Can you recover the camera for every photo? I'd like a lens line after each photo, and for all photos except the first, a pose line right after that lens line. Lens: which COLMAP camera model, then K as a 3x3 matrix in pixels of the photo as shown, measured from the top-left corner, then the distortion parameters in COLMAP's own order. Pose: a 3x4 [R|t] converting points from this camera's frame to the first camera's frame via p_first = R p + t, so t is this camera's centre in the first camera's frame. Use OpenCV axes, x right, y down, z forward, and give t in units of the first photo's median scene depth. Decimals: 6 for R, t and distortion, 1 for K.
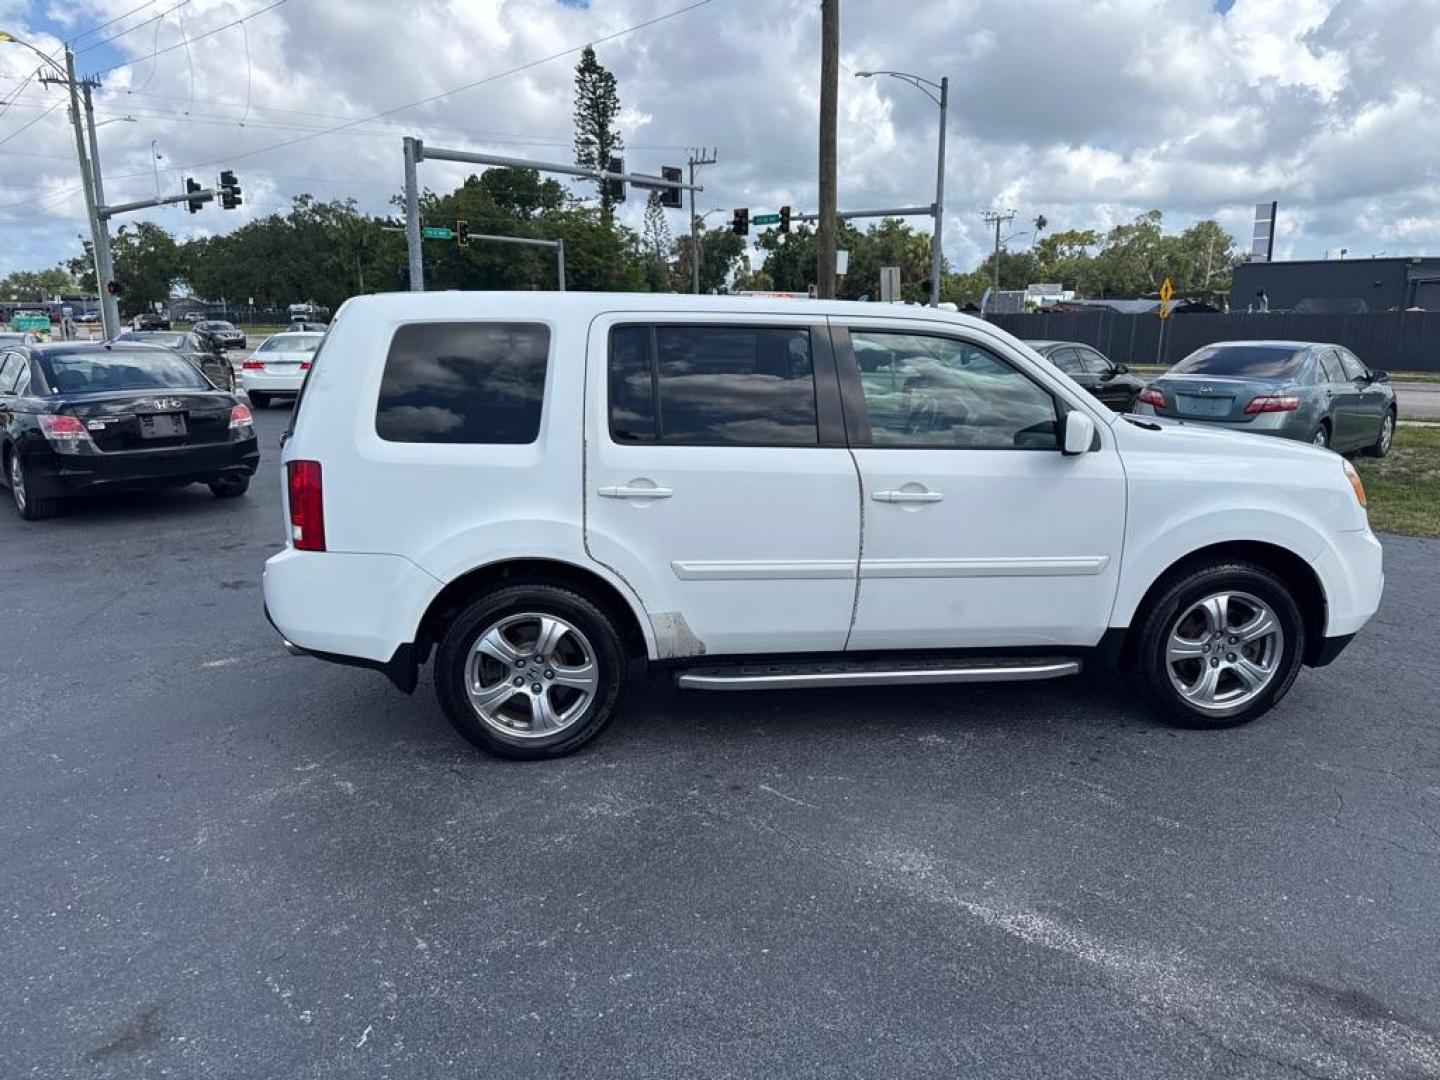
lens RADIAL K [[1043.1, 0, 723.9], [0, 1043.1, 529.0], [0, 0, 1]] dist [0.028625, -0.028956]
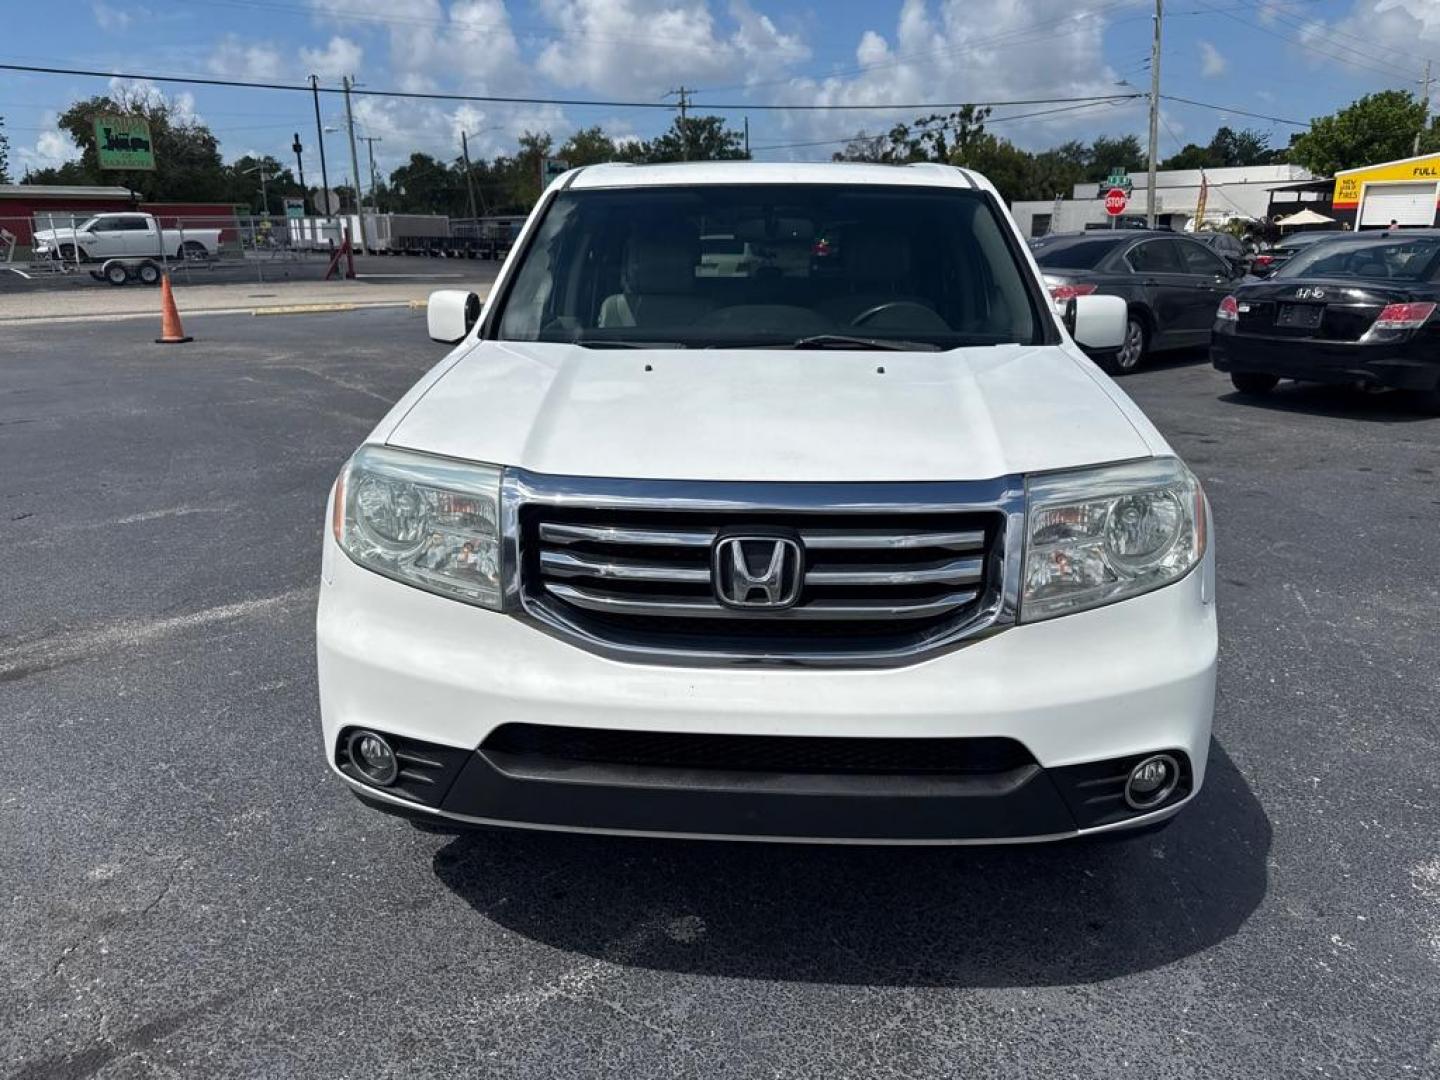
lens RADIAL K [[1043.1, 0, 723.9], [0, 1043.1, 529.0], [0, 0, 1]] dist [0.028625, -0.028956]
pose [[-0.192456, 0.272439, -0.942729, 0.451746], [-0.187969, 0.932664, 0.307904, -0.095205], [0.963135, 0.236462, -0.128287, 0.544306]]
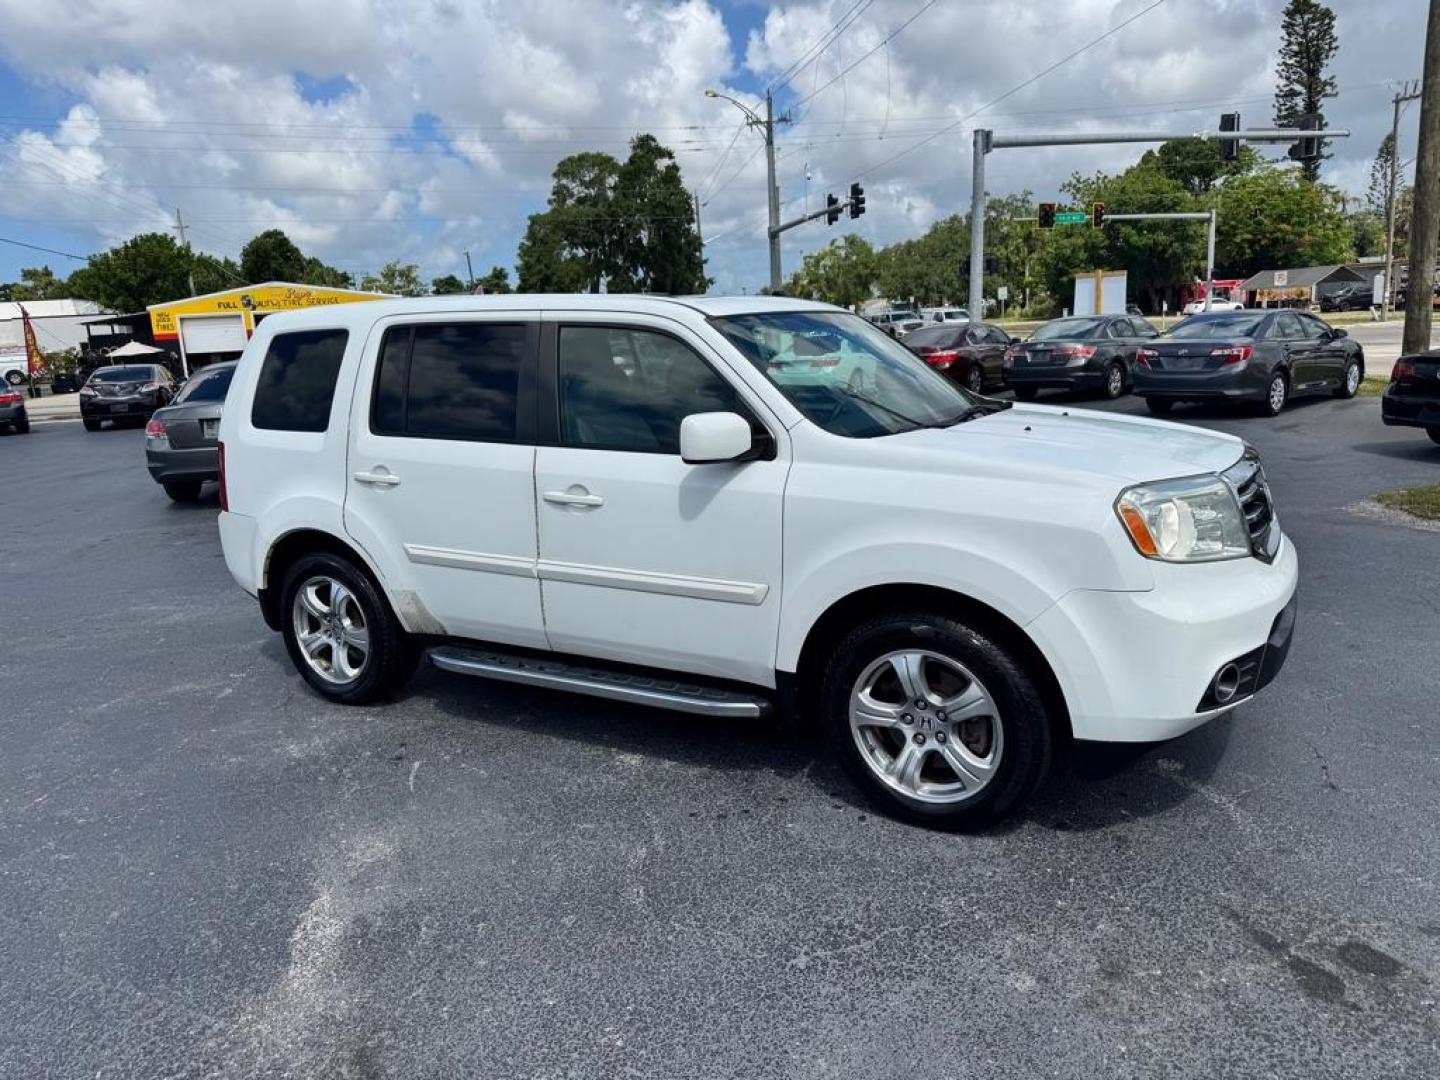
lens RADIAL K [[1040.6, 0, 738.5], [0, 1040.6, 537.3], [0, 0, 1]] dist [0.029533, -0.028107]
pose [[0.794227, 0.084495, -0.601717, 0.346386], [-0.073197, 0.996377, 0.043299, -0.019031], [0.603196, 0.009655, 0.797535, 0.130982]]
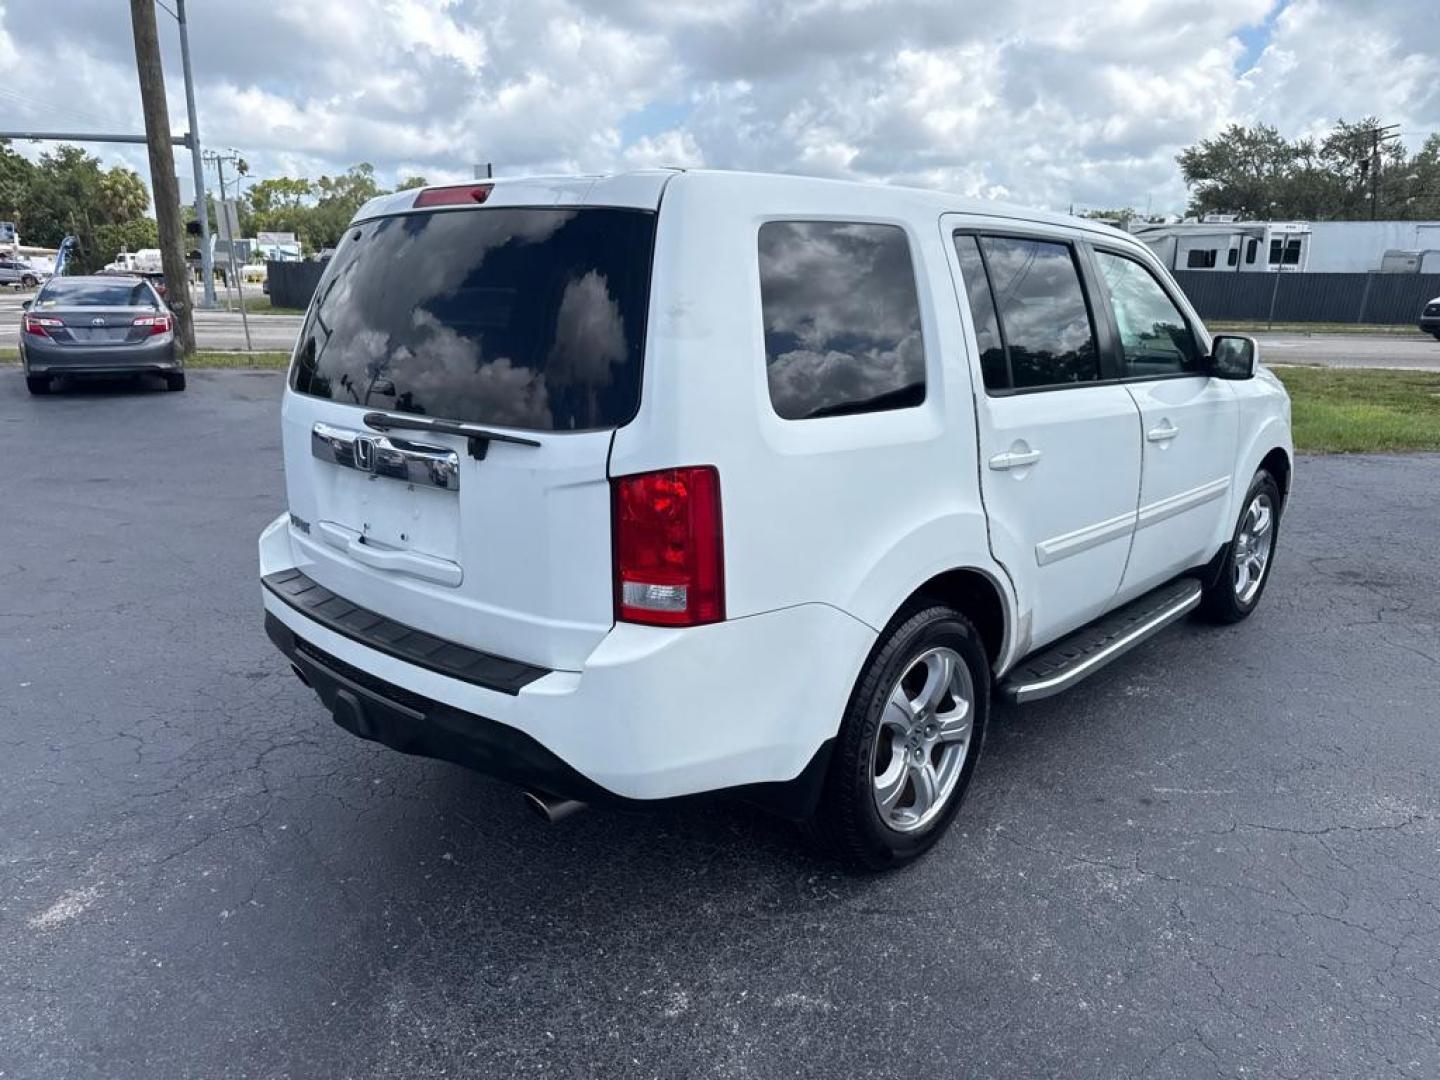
lens RADIAL K [[1043.1, 0, 723.9], [0, 1043.1, 529.0], [0, 0, 1]] dist [0.028625, -0.028956]
pose [[0.756069, -0.147544, 0.637644, -0.279358], [0.120826, 0.988978, 0.085573, -0.029076], [-0.643242, 0.012345, 0.765563, 0.215872]]
